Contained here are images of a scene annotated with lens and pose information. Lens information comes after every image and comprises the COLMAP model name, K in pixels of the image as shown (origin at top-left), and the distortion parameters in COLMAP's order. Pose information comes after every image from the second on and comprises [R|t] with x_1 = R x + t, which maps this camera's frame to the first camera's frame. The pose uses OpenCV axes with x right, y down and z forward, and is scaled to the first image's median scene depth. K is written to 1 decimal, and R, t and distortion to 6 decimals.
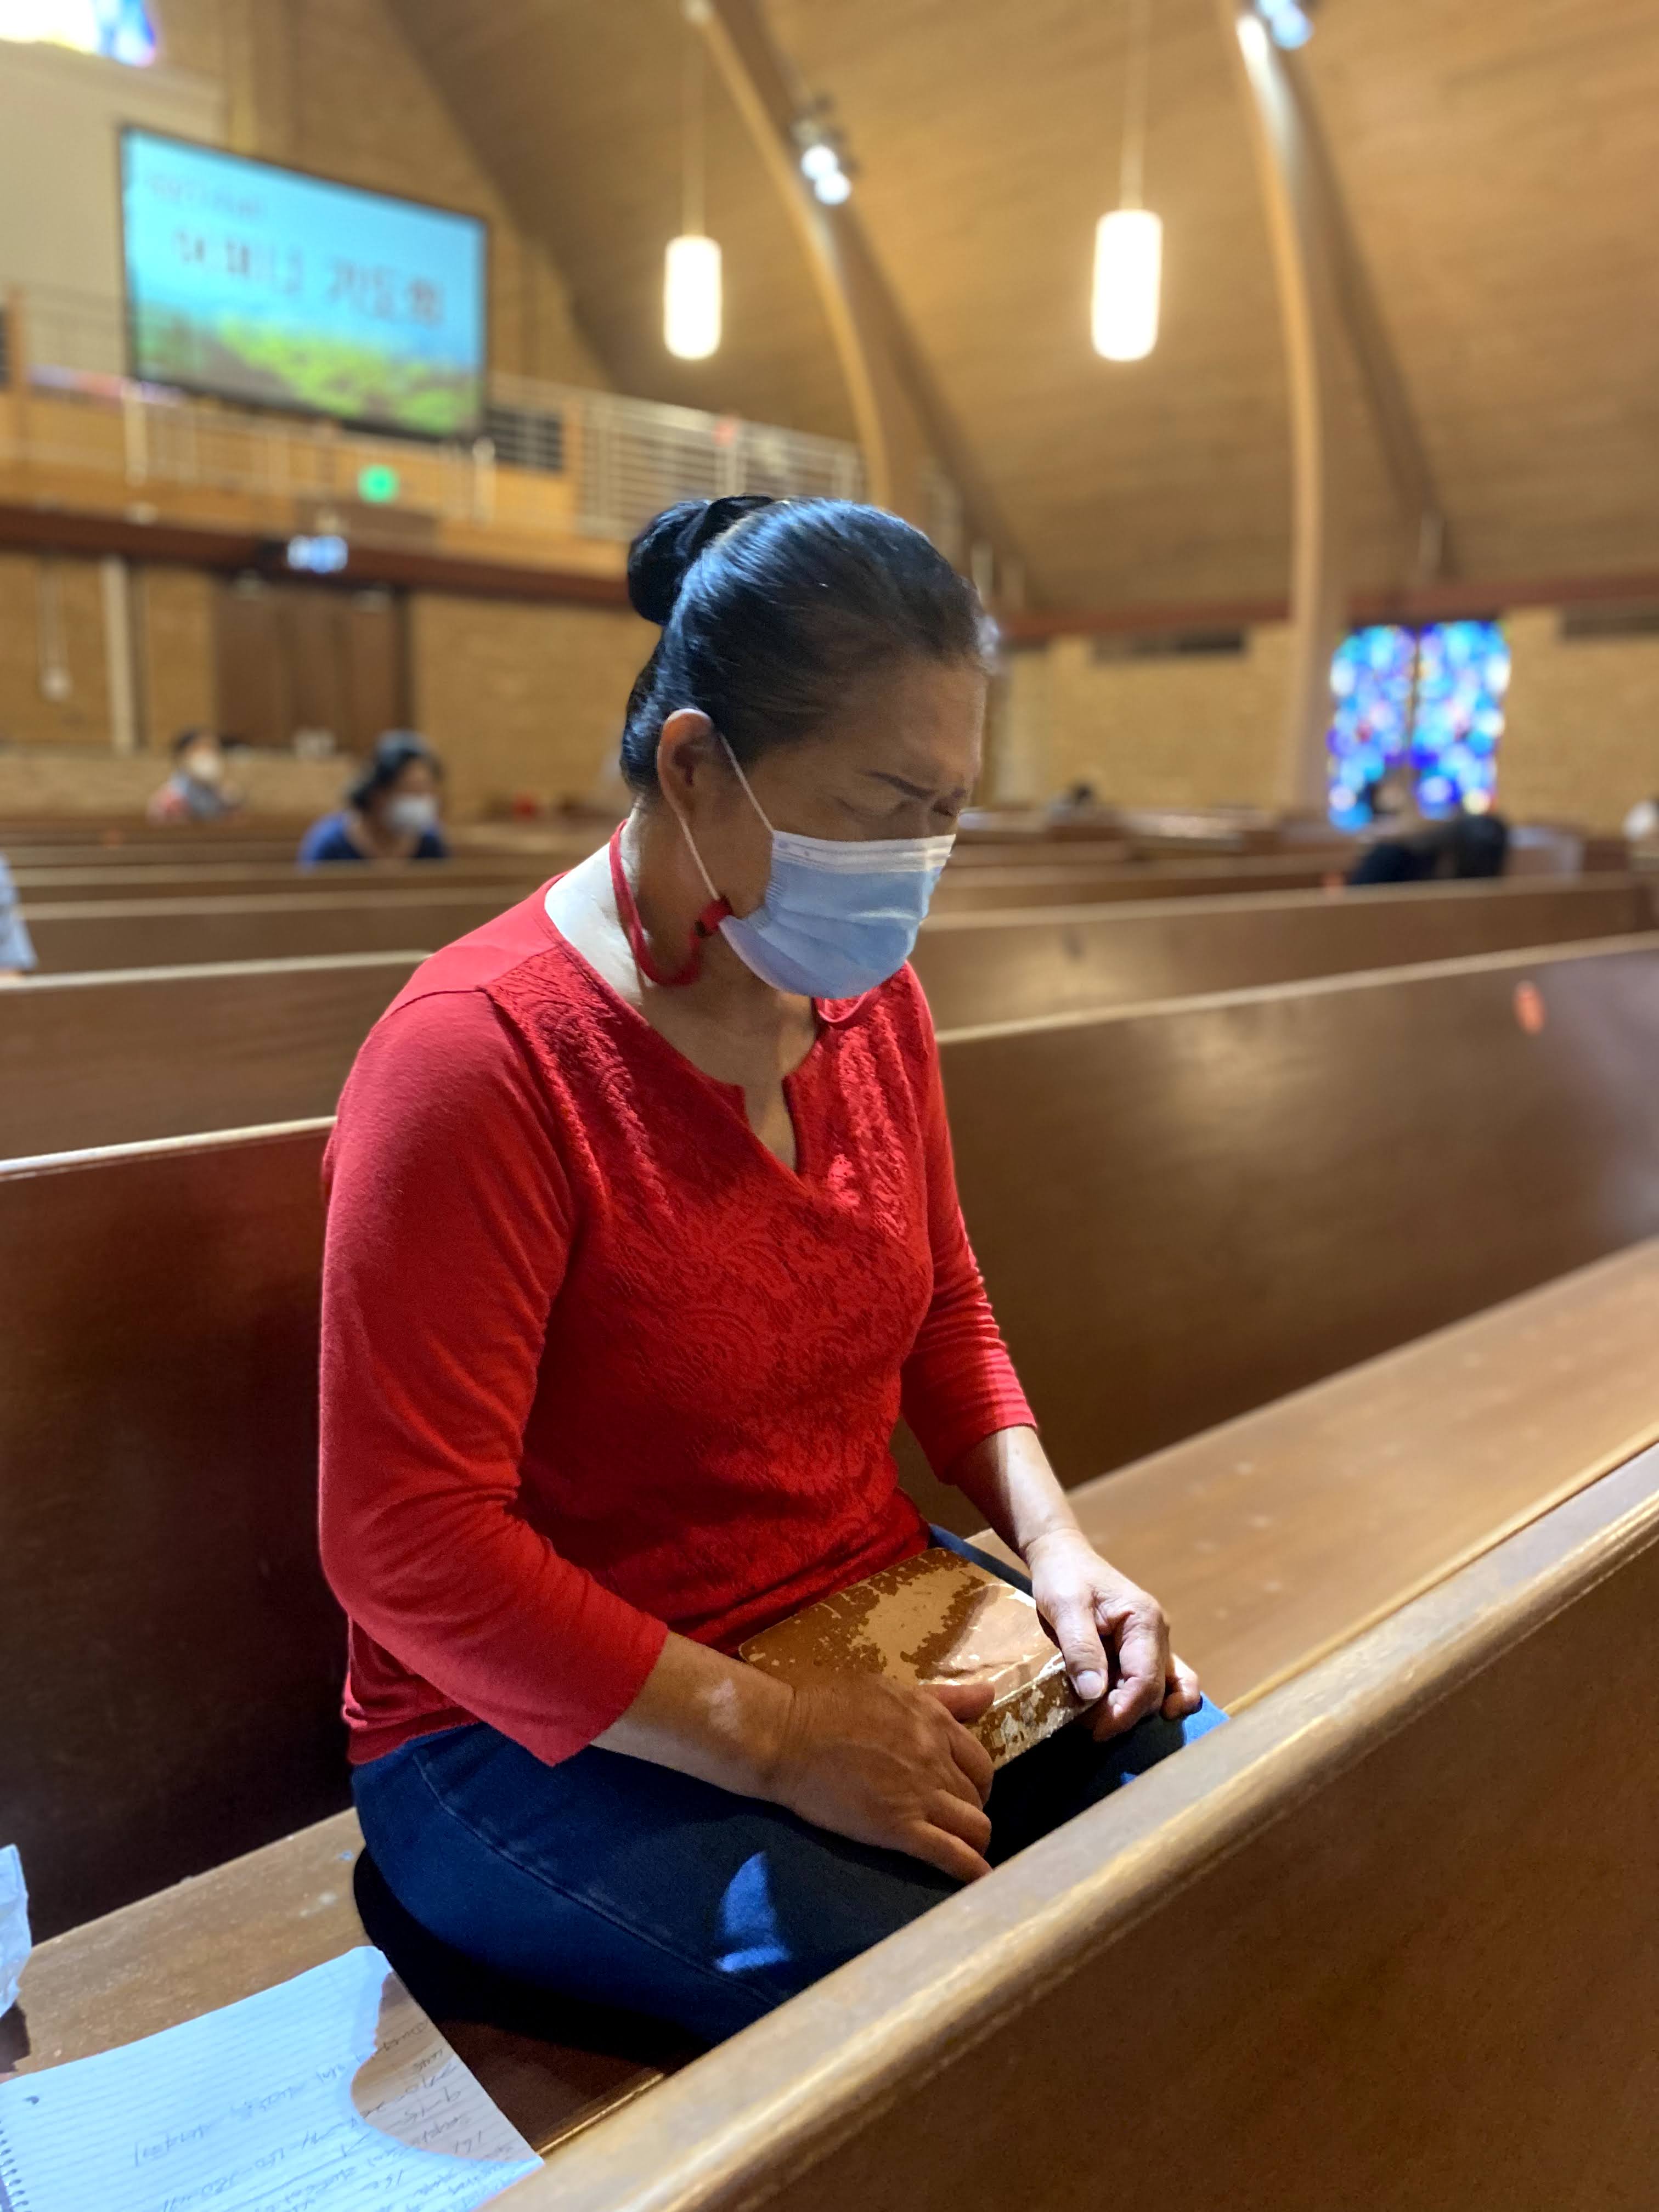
lens RADIAL K [[1680.3, 0, 830.3], [0, 1680.3, 1111.9], [0, 0, 1]] dist [-0.002252, -0.003038]
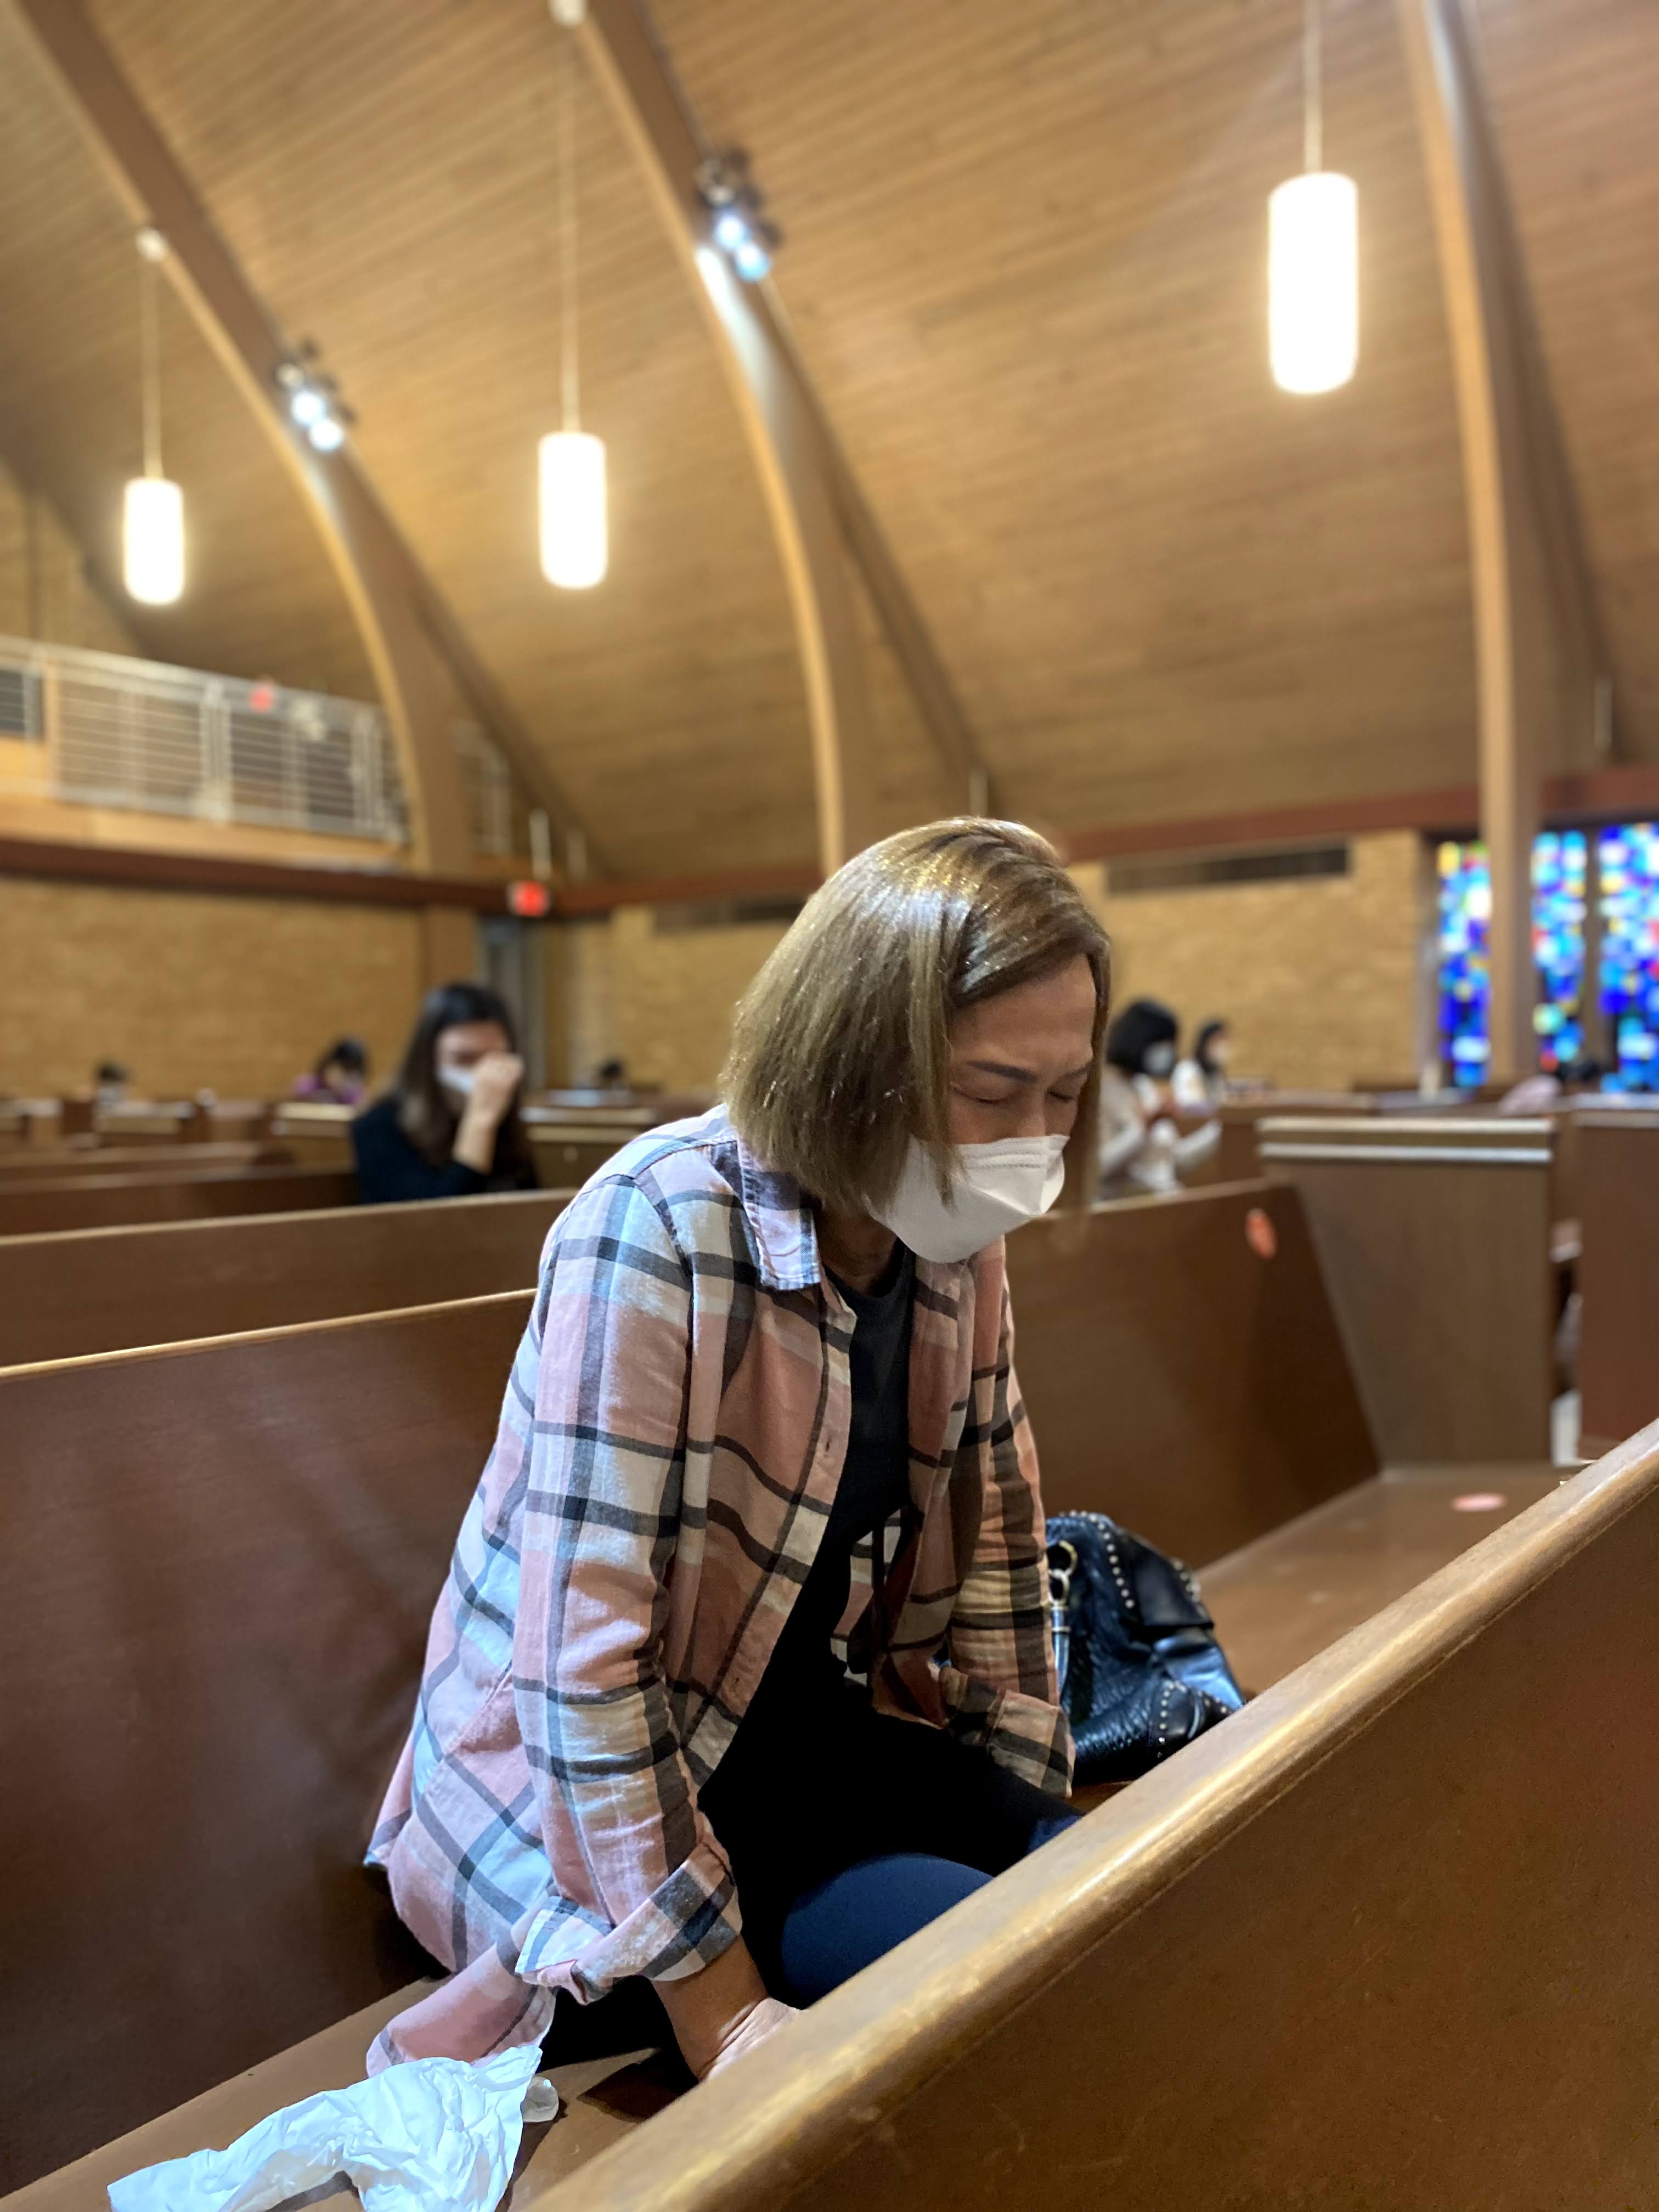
lens RADIAL K [[1680.3, 0, 830.3], [0, 1680.3, 1111.9], [0, 0, 1]] dist [-0.002252, -0.003038]
pose [[0.989881, -0.031762, 0.138301, 0.155730], [0.054099, 0.985489, -0.160885, -0.026129], [-0.131184, 0.166739, 0.977235, 0.146600]]
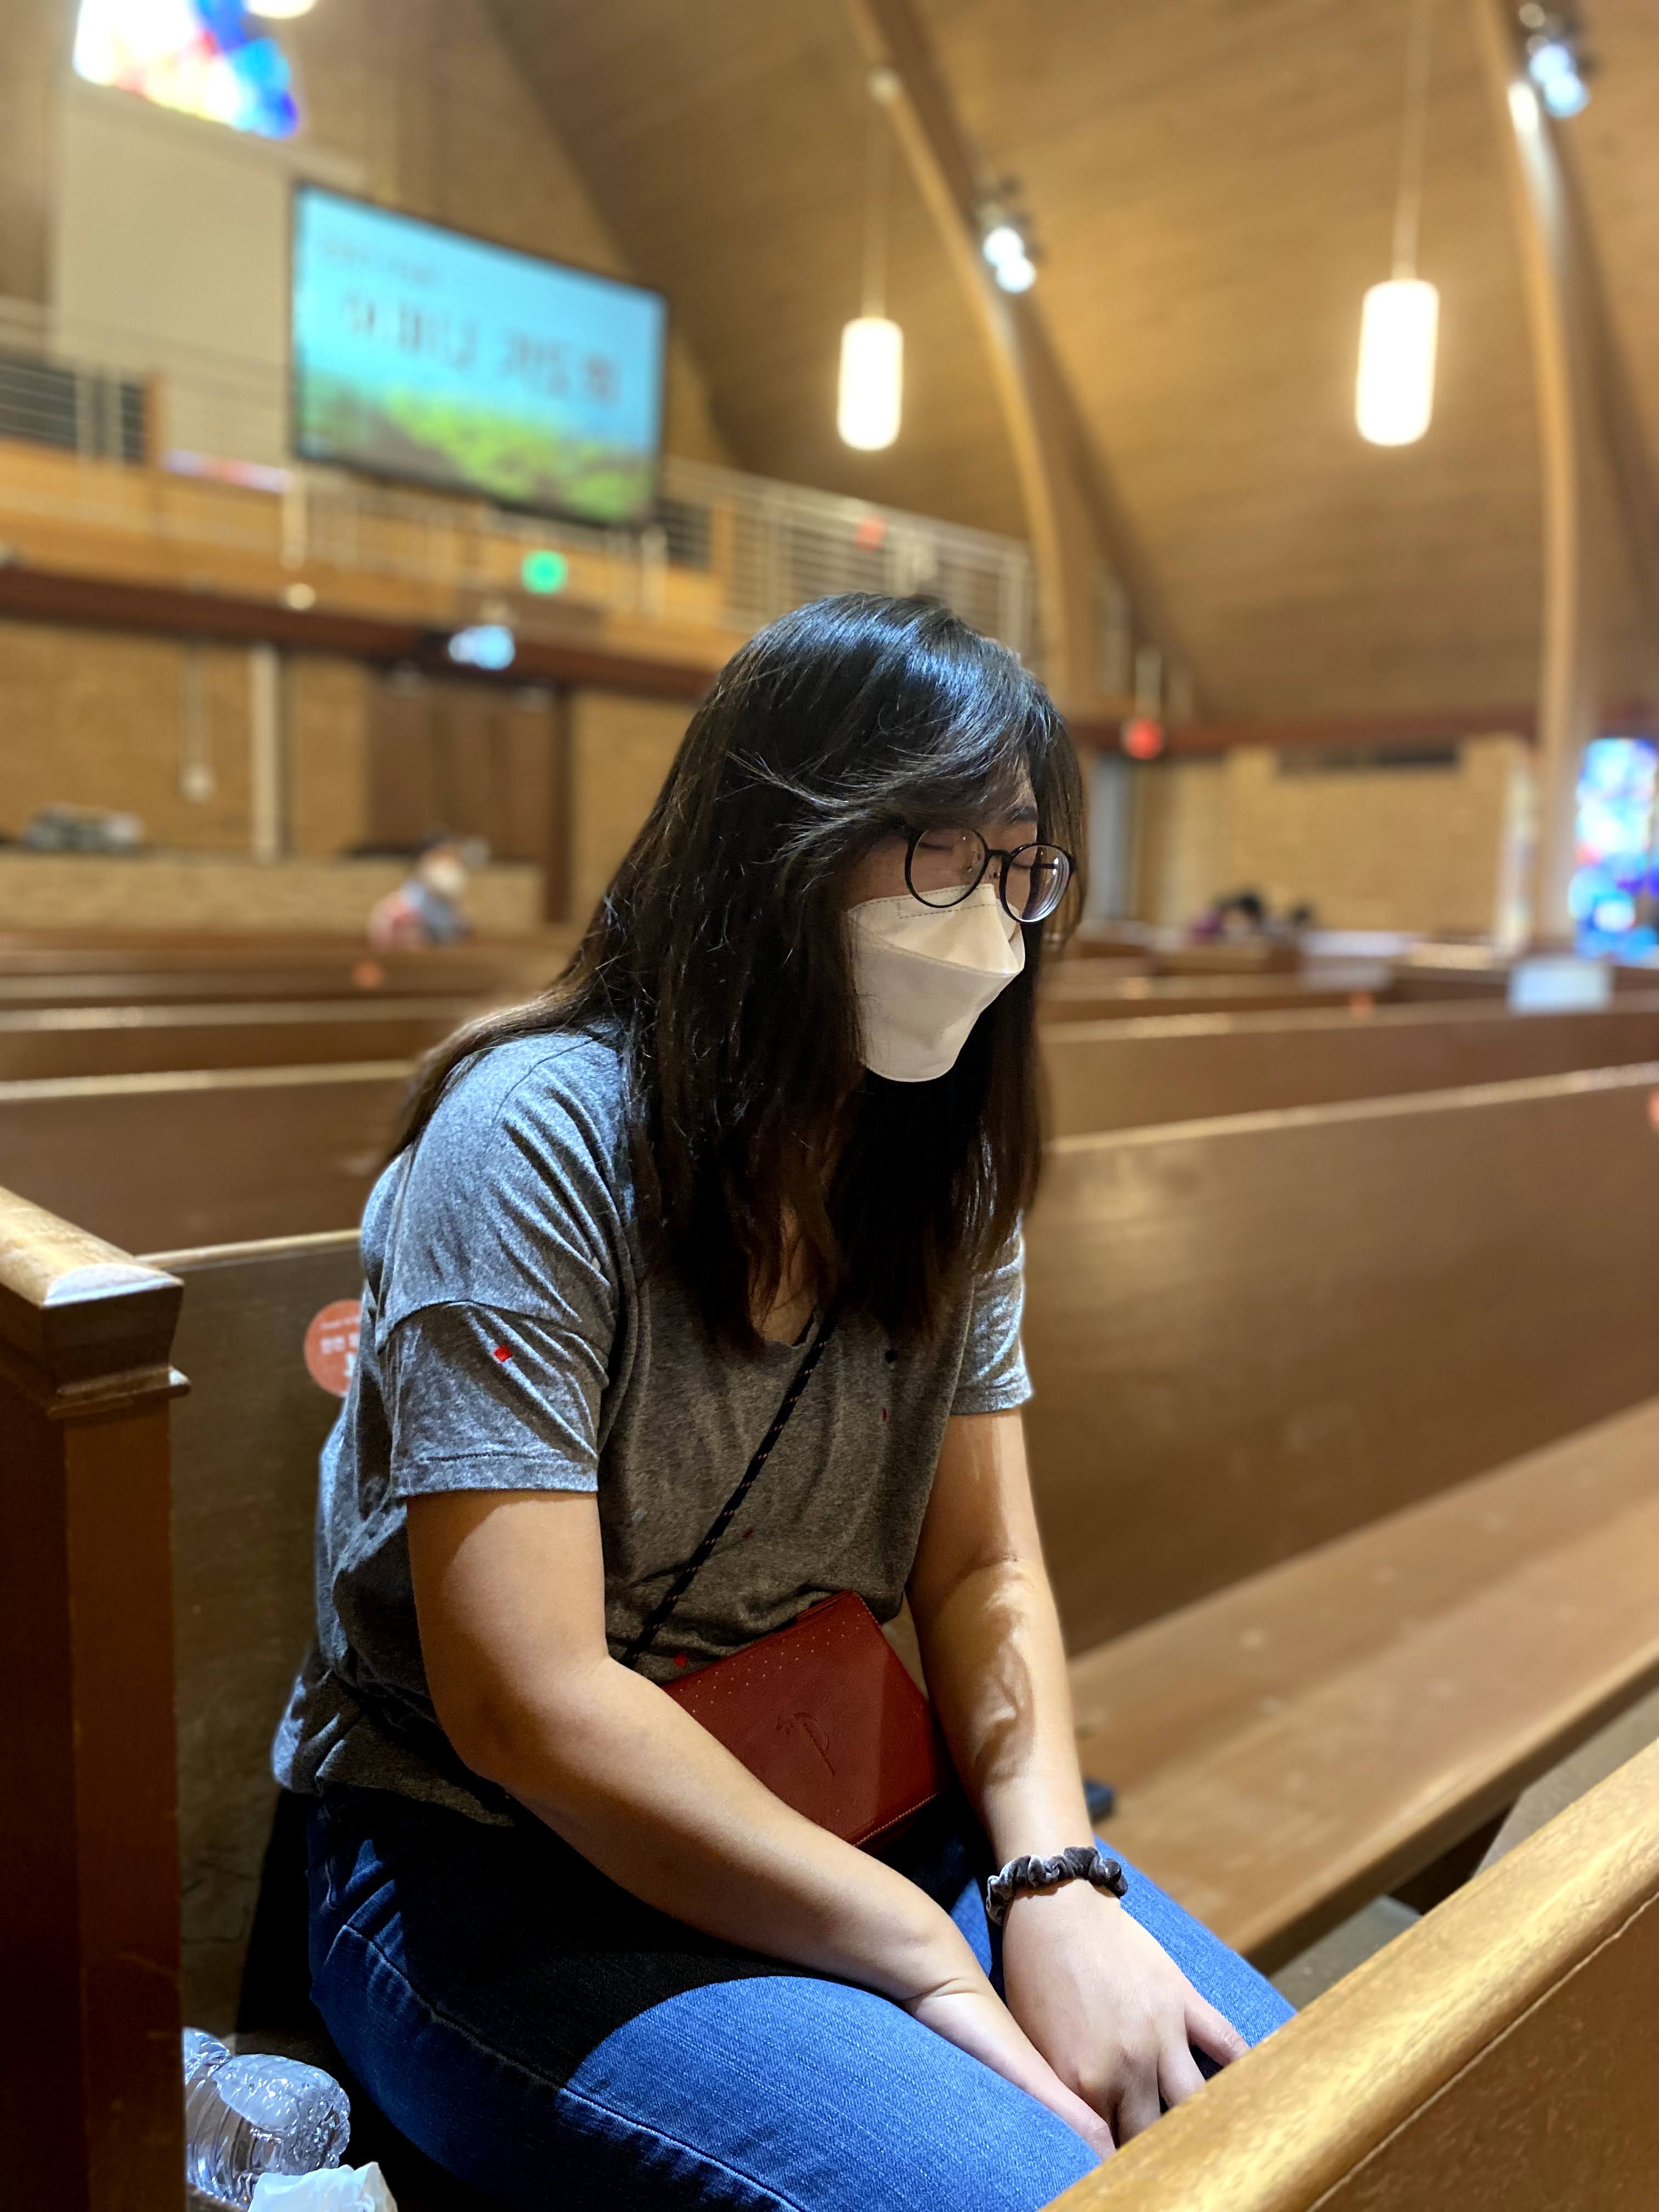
lens RADIAL K [[1678.8, 0, 822.3], [0, 1678.8, 1101.7], [0, 0, 1]] dist [0.009575, -0.029519]
pose [[0.999831, 0.013001, -0.012987, -0.101131], [-0.013898, 0.997340, -0.071559, -0.023347], [0.012022, 0.071727, 0.997352, 0.109639]]
